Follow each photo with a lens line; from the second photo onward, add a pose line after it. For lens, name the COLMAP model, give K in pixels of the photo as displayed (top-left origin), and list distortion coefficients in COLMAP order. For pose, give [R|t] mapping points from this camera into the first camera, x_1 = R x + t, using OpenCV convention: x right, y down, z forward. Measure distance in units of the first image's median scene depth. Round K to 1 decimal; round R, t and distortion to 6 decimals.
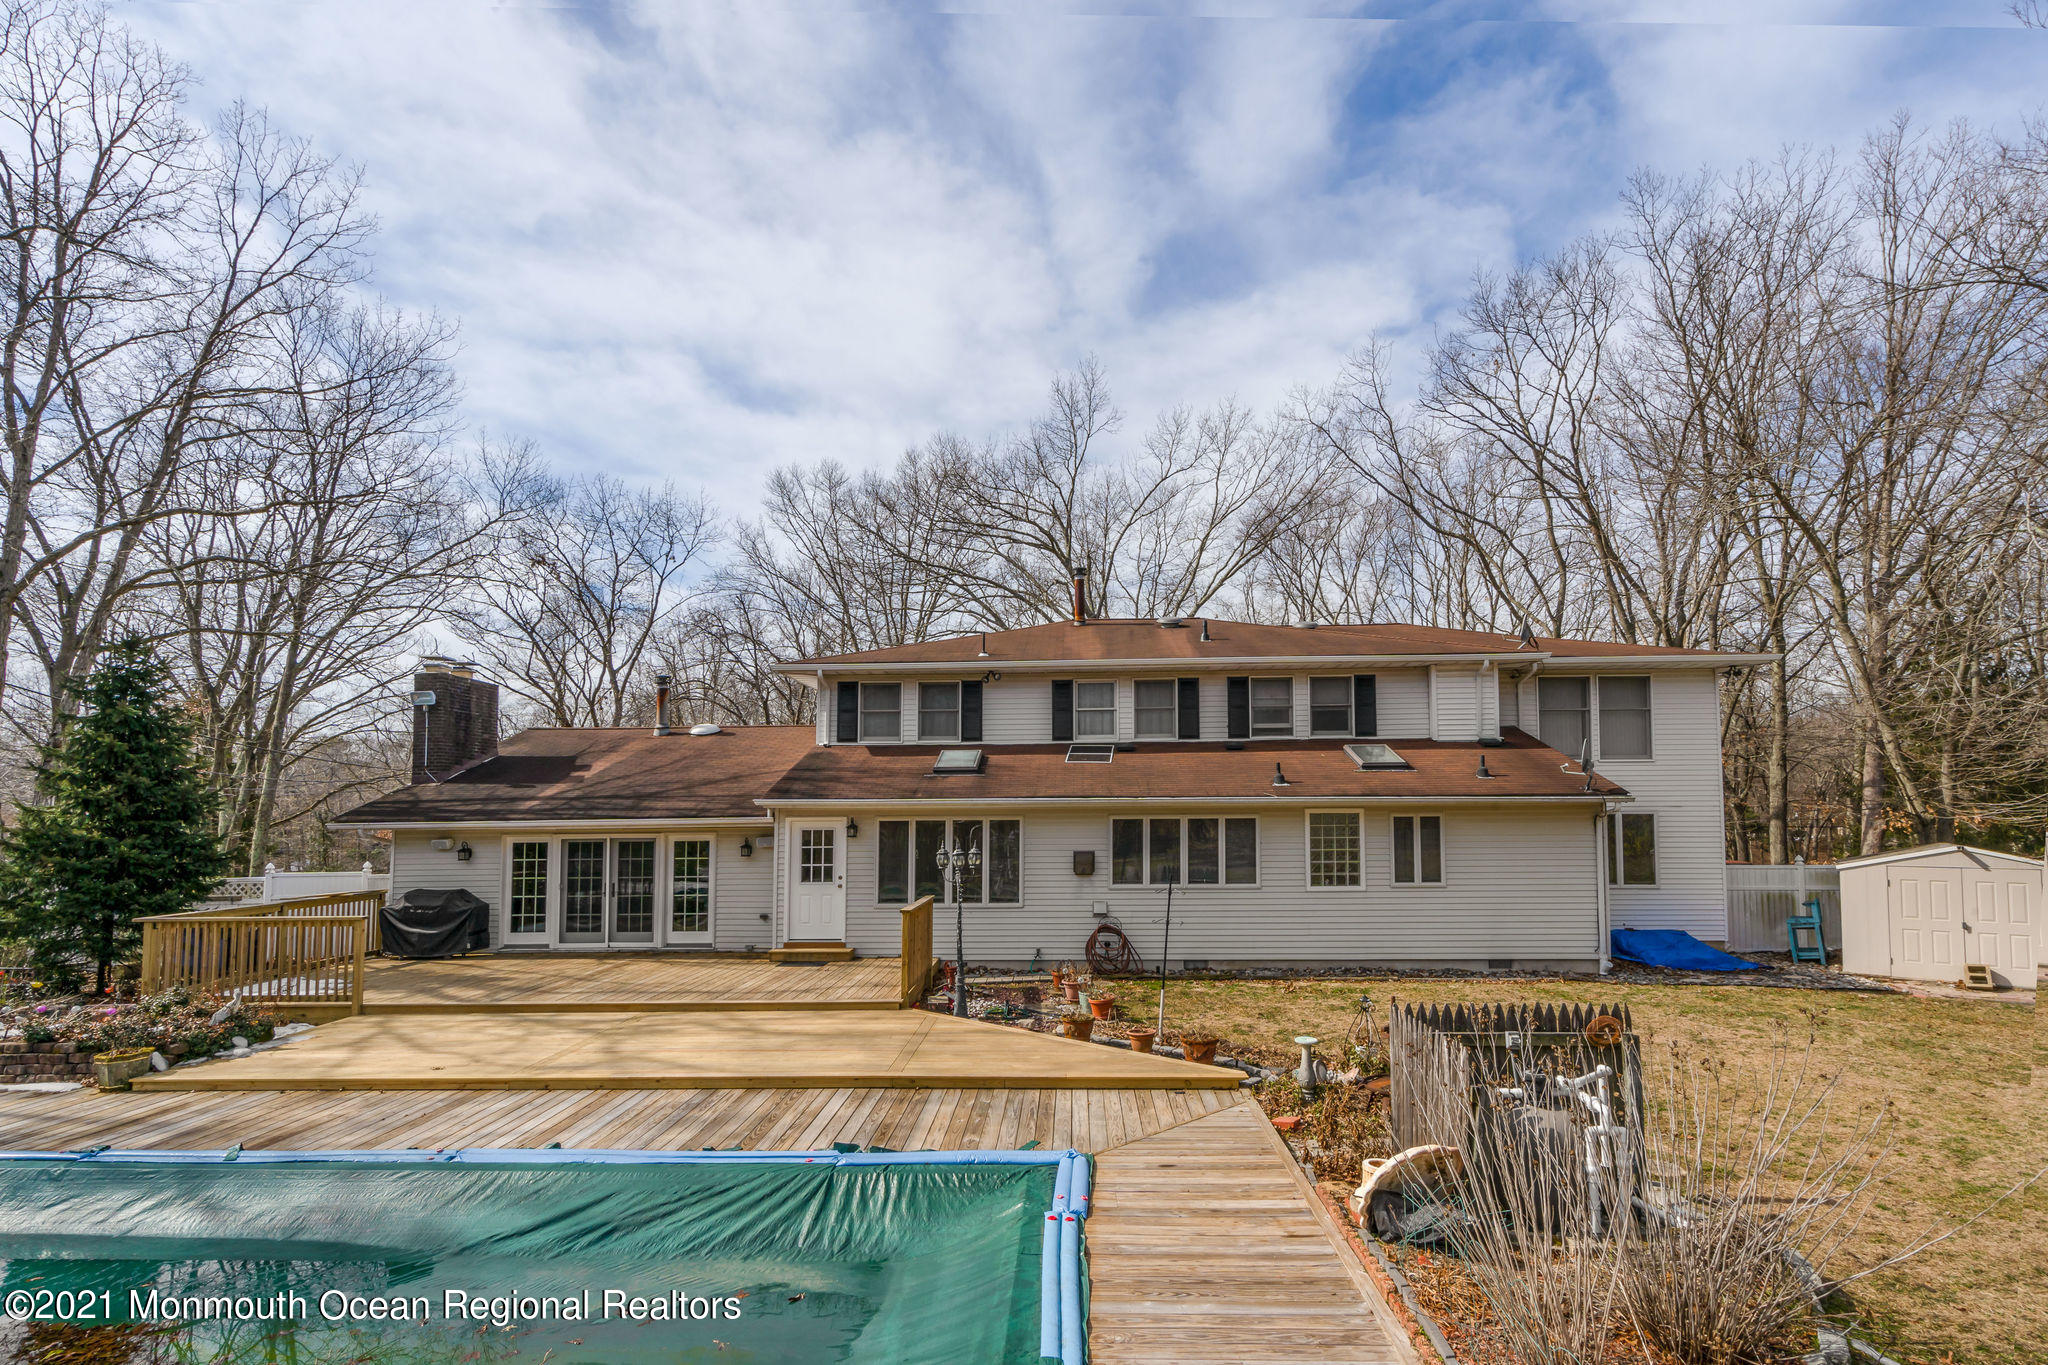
lens RADIAL K [[1154.0, 0, 1024.0], [0, 1154.0, 682.5], [0, 0, 1]] dist [0.013296, 0.000415]
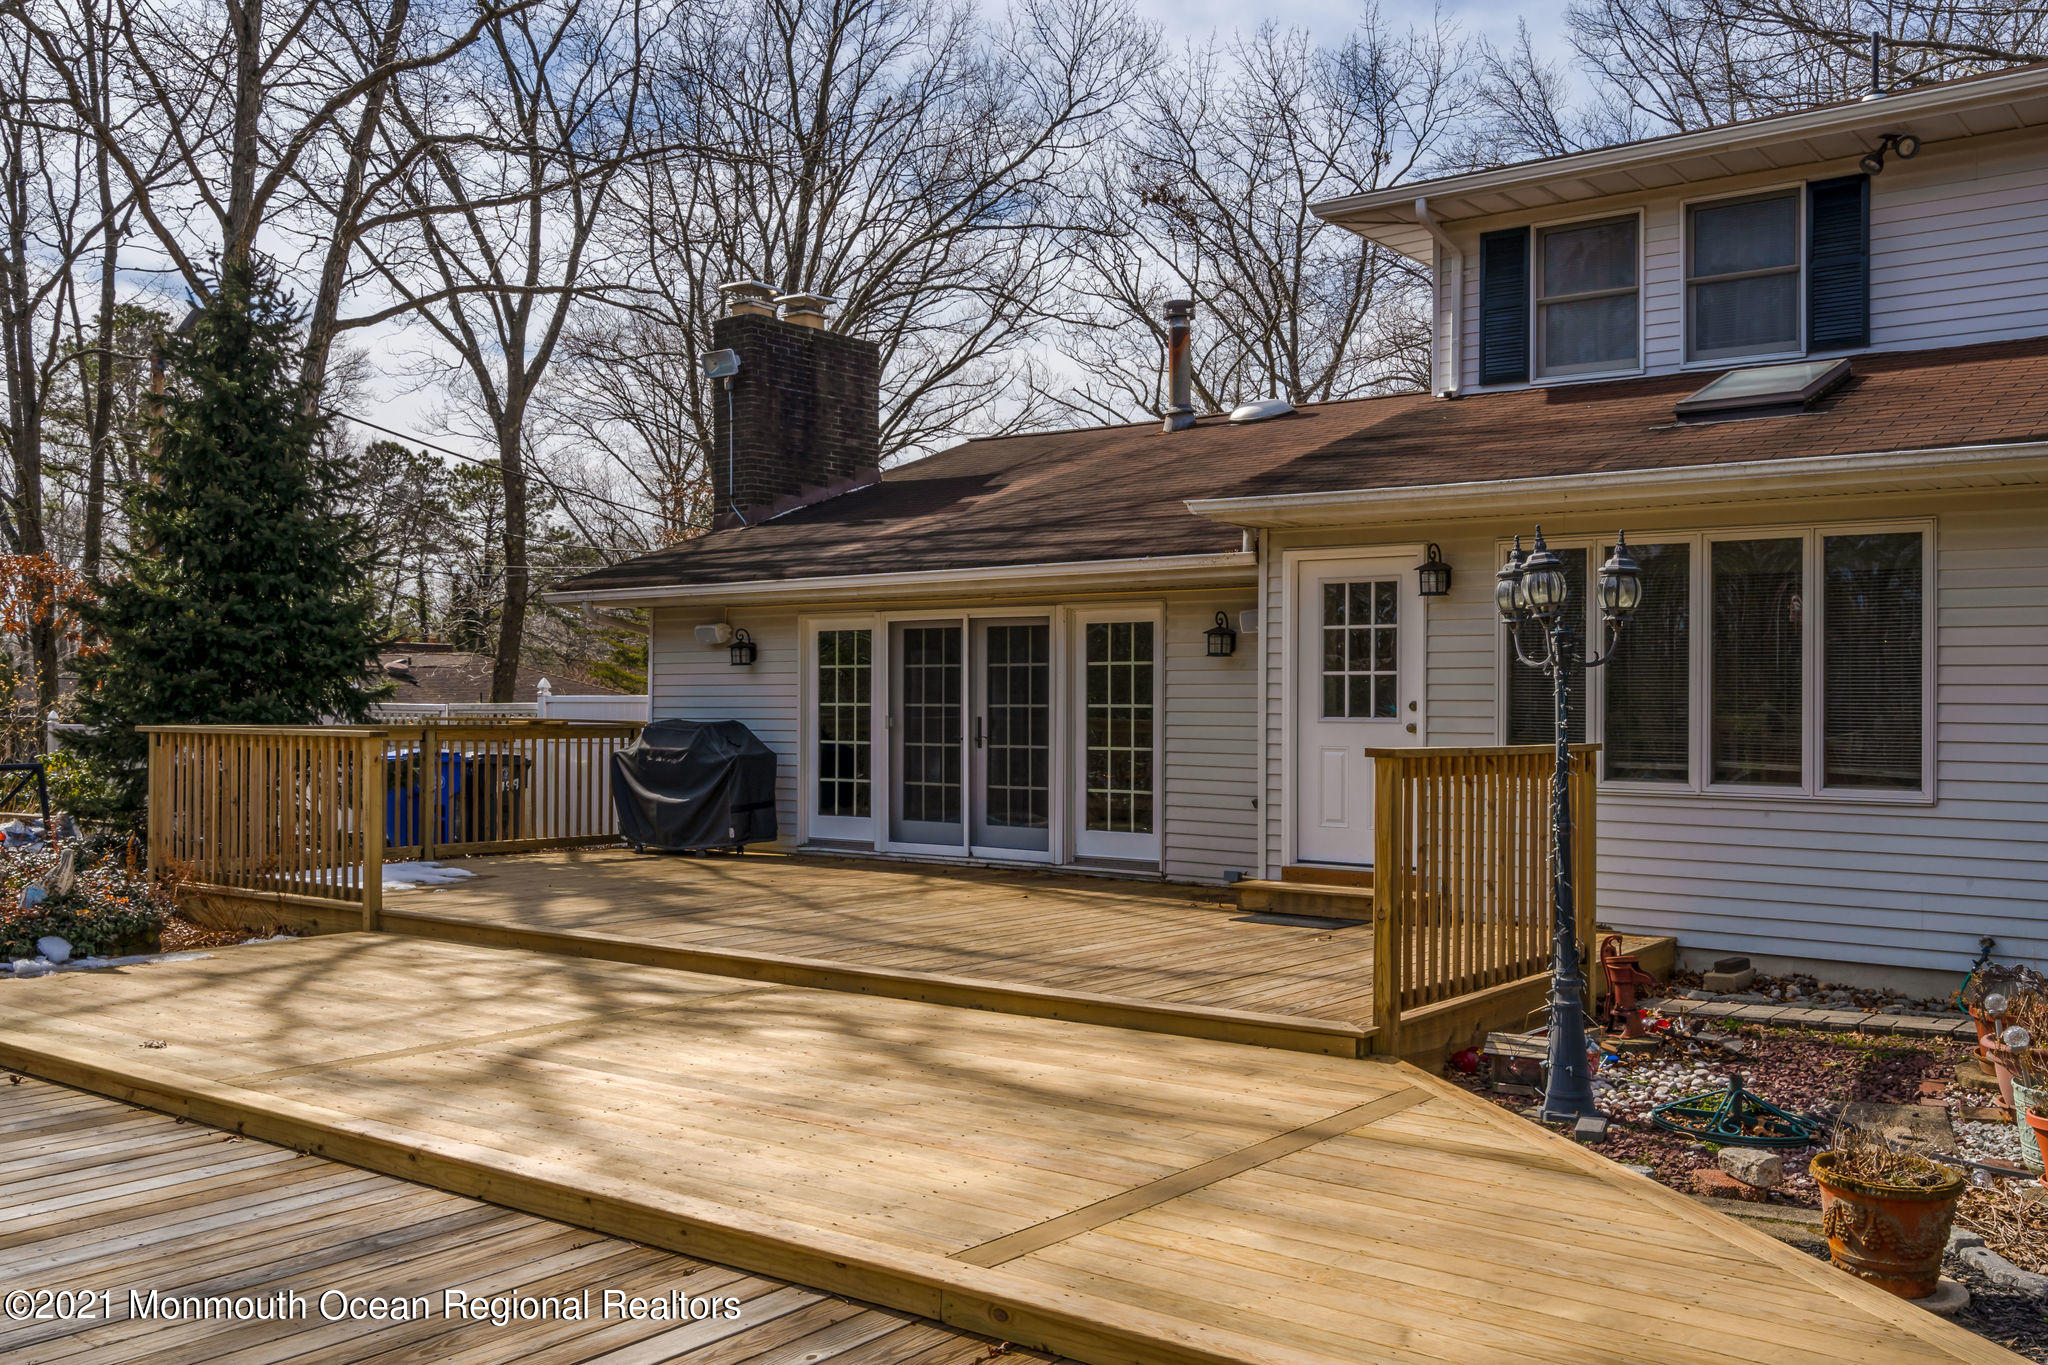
lens RADIAL K [[1920.7, 0, 1026.9], [0, 1920.7, 629.8], [0, 0, 1]] dist [0.005810, 0.008591]
pose [[0.822773, -0.002553, -0.568364, 0.088889], [0.035622, 0.998256, 0.047084, 0.105526], [0.567252, -0.058986, 0.821429, 0.398500]]
